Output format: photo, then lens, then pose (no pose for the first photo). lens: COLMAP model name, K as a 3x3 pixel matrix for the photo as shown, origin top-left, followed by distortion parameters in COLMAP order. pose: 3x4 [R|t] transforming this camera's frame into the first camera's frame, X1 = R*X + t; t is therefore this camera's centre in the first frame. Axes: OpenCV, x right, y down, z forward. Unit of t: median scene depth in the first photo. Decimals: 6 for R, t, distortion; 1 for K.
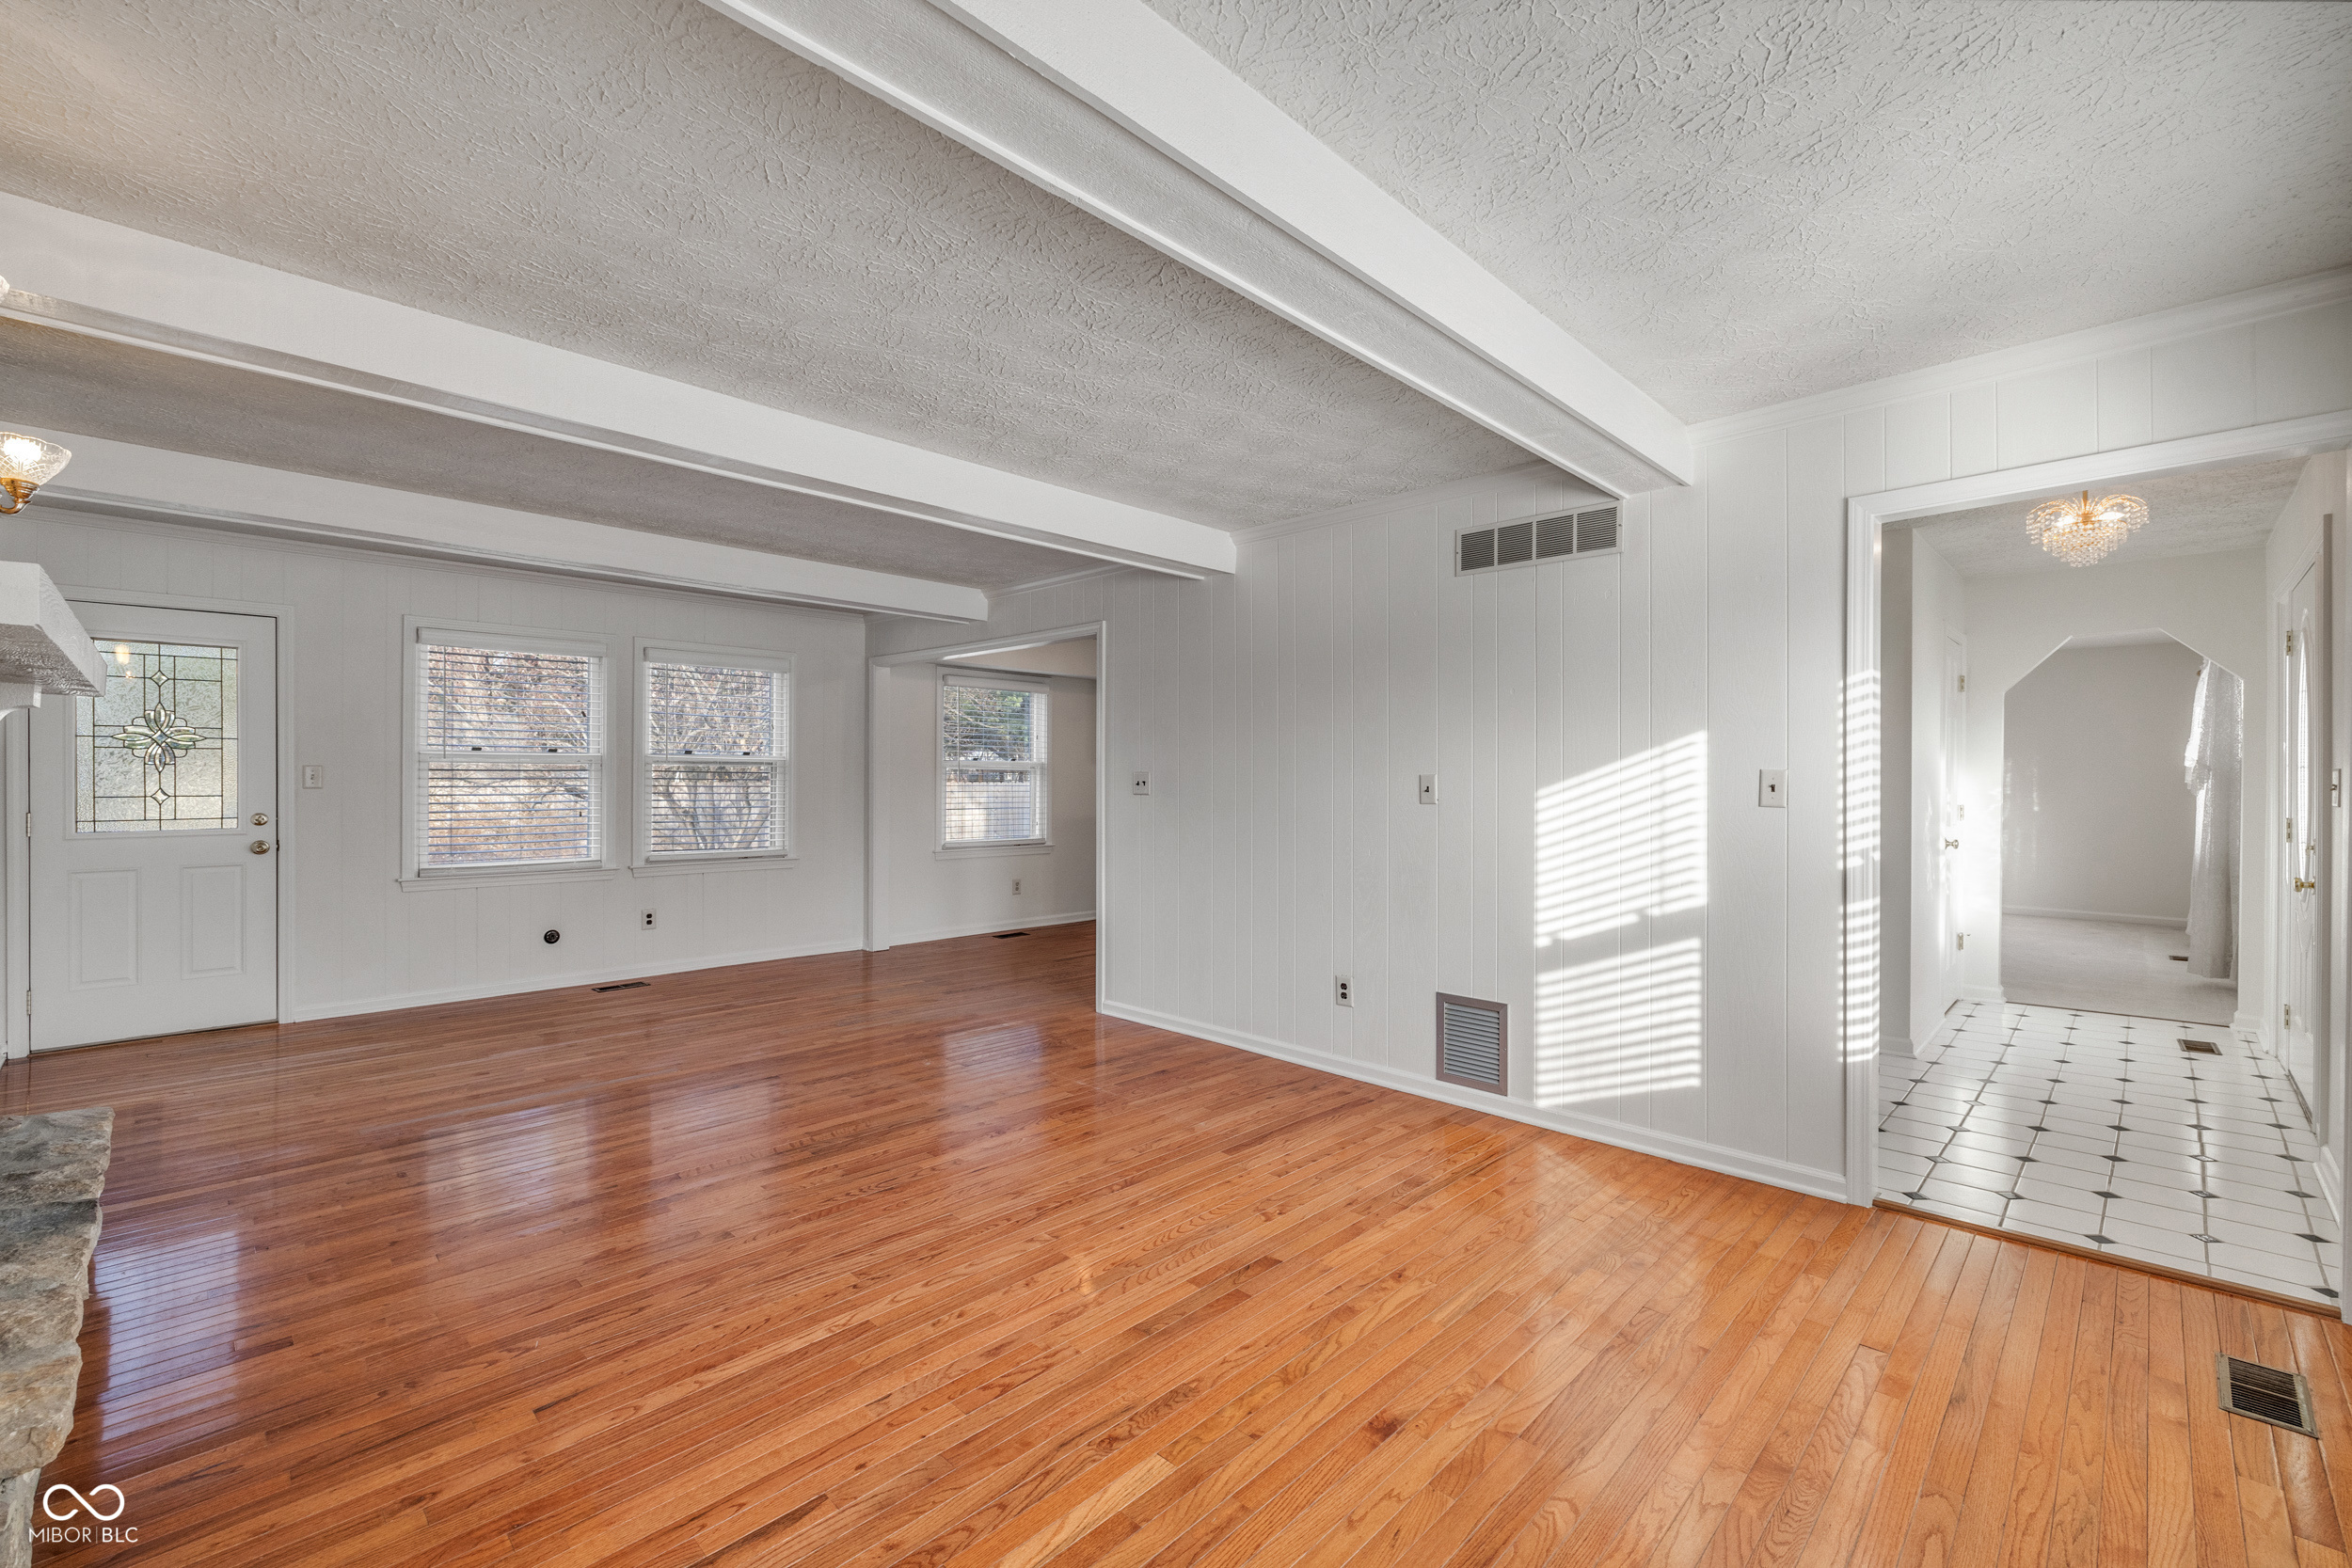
lens RADIAL K [[990.9, 0, 1177.8], [0, 990.9, 793.3], [0, 0, 1]] dist [-0.000259, 0.000032]
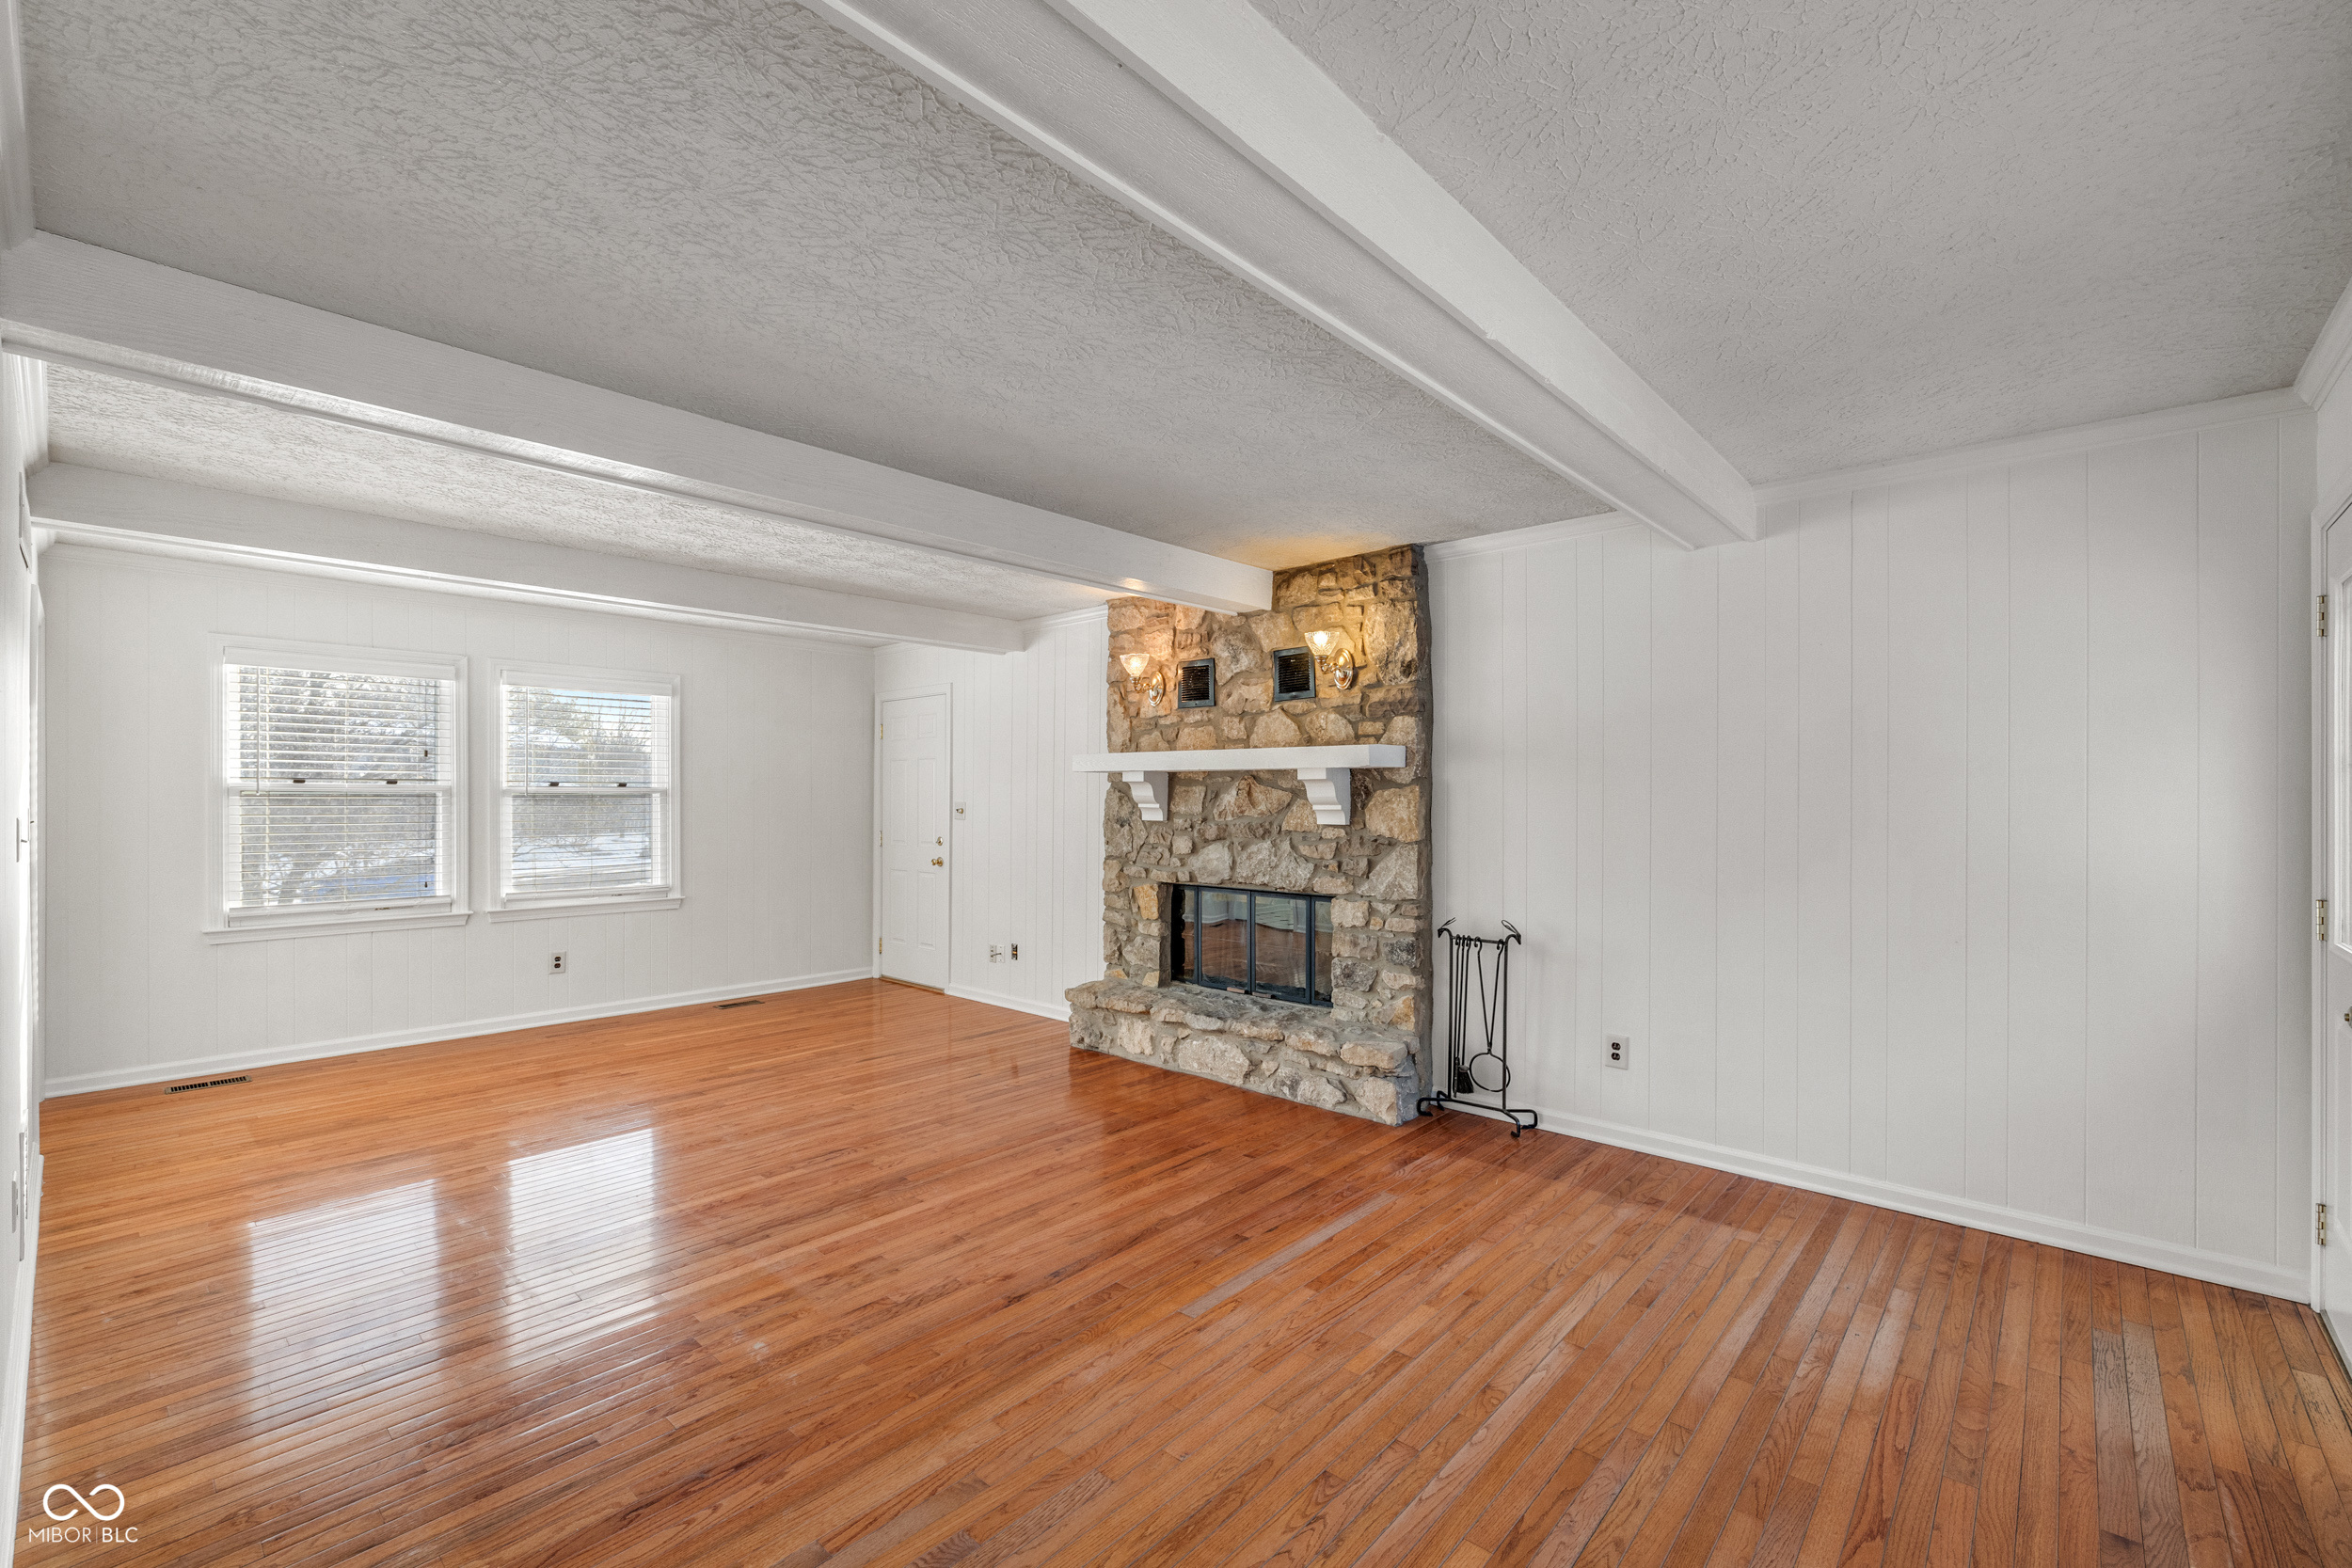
lens RADIAL K [[994.6, 0, 1178.4], [0, 994.6, 807.4], [0, 0, 1]] dist [-0.000243, 0.000072]
pose [[-0.999101, -0.006532, -0.041895, -0.688781], [-0.007637, 0.999626, 0.026265, -0.066848], [0.041707, 0.026561, -0.998777, 2.320051]]
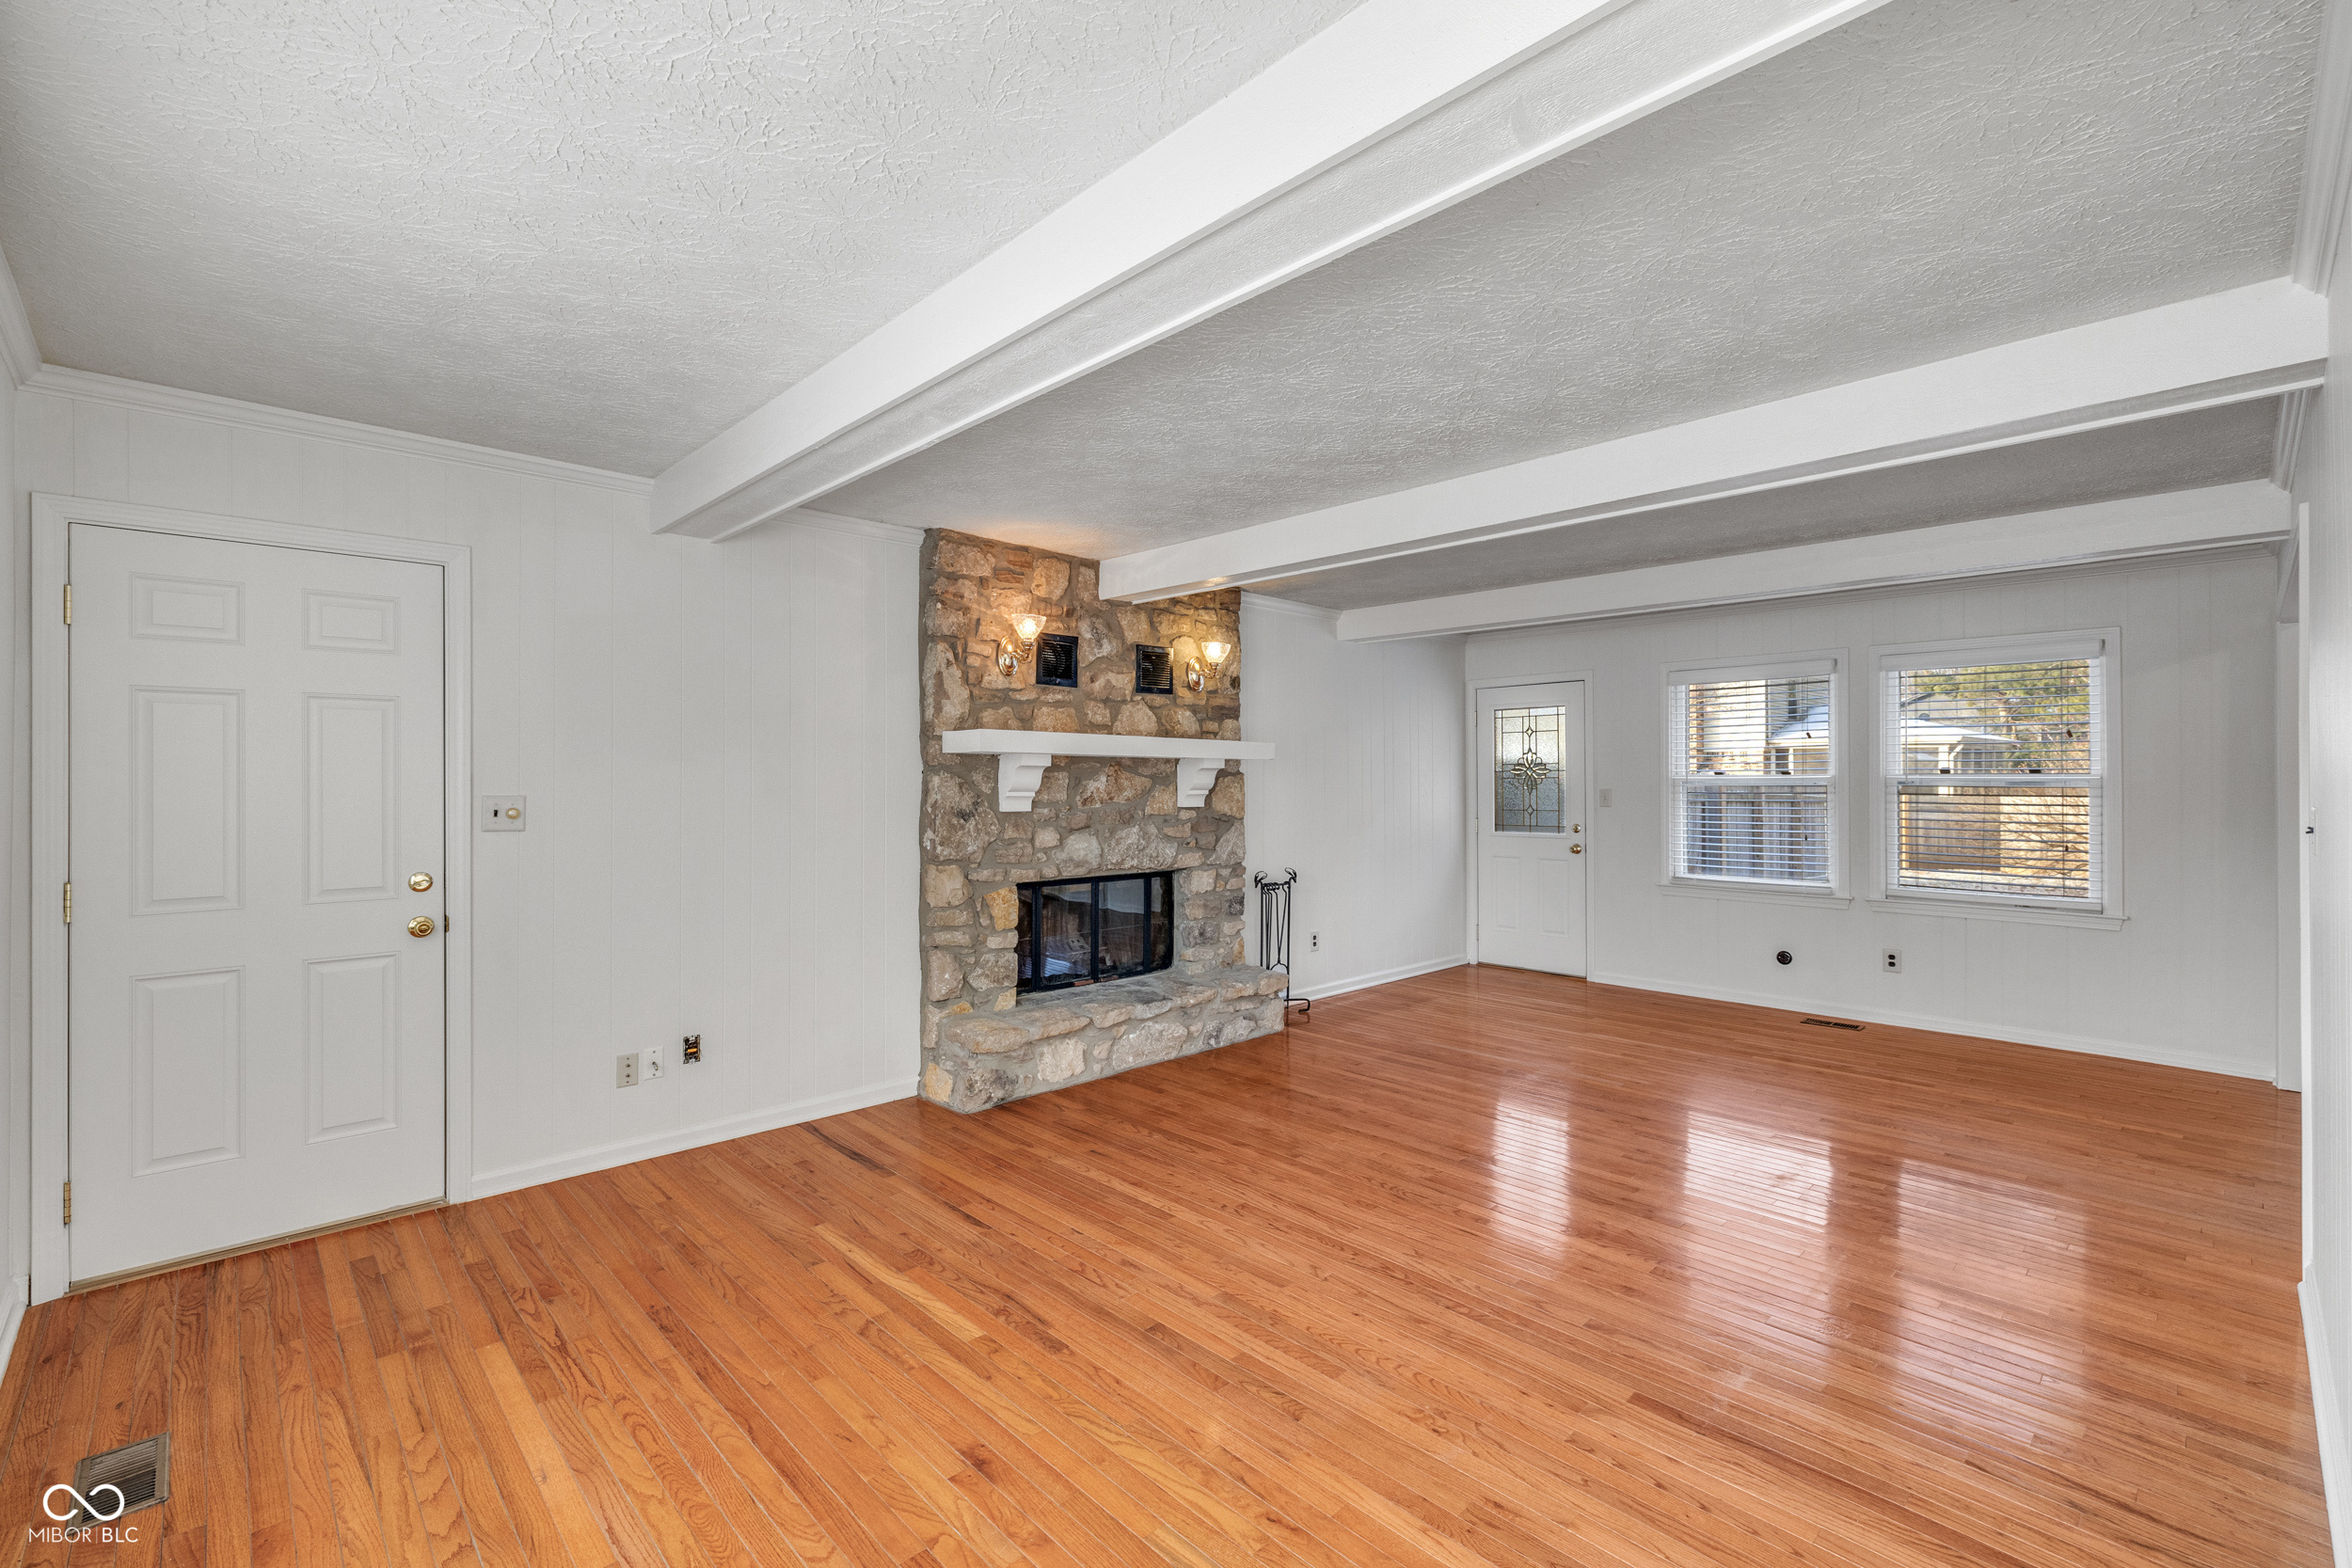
lens RADIAL K [[1012.0, 0, 1174.0], [0, 1012.0, 780.7], [0, 0, 1]] dist [0.001573, 0.000368]
pose [[-0.034331, -0.004328, -0.999401, 0.833906], [-0.017484, 0.999840, -0.003729, -0.041311], [0.999258, 0.017346, -0.034401, 0.814445]]
